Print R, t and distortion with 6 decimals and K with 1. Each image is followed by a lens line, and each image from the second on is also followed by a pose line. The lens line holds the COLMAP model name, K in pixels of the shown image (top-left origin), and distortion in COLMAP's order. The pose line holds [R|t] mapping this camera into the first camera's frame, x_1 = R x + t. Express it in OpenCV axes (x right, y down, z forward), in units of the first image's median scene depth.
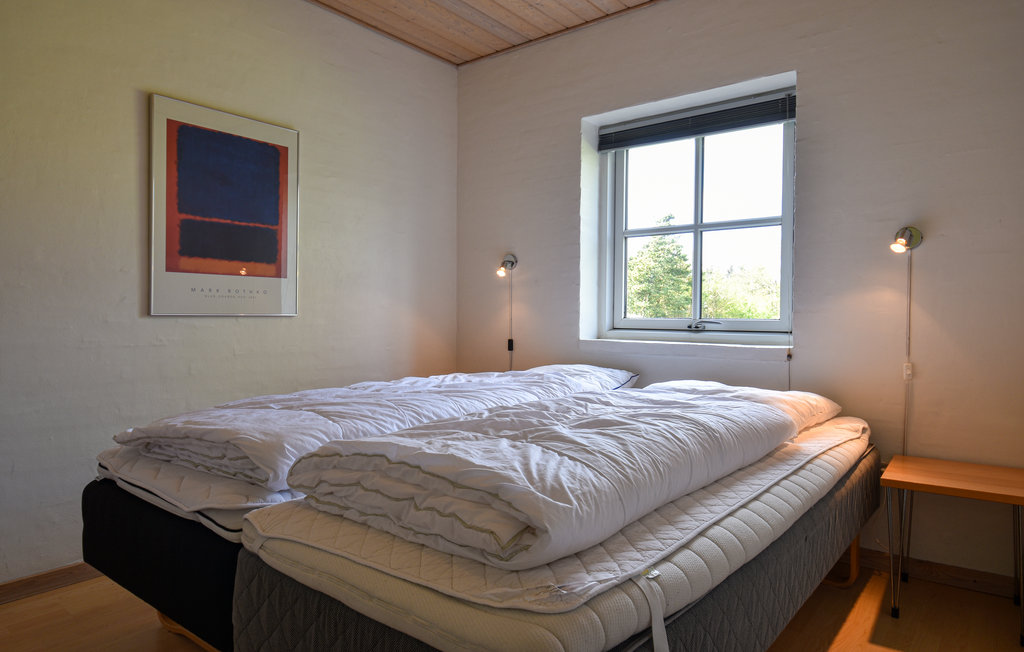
lens RADIAL K [[608.5, 0, 509.4], [0, 608.5, 315.4], [0, 0, 1]] dist [-0.000300, -0.000281]
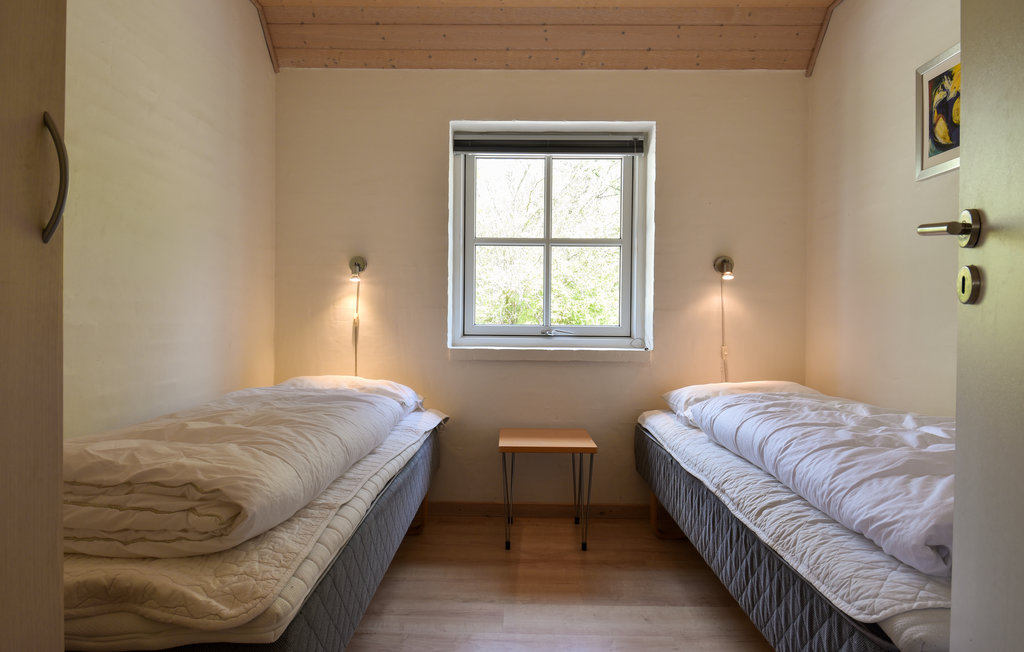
lens RADIAL K [[620.0, 0, 512.0], [0, 620.0, 326.0], [0, 0, 1]] dist [-0.001585, -0.001602]
pose [[0.792050, -0.011805, 0.610342, -0.418881], [0.004129, 0.999894, 0.013981, -0.008841], [-0.610442, -0.008553, 0.792015, 0.159029]]
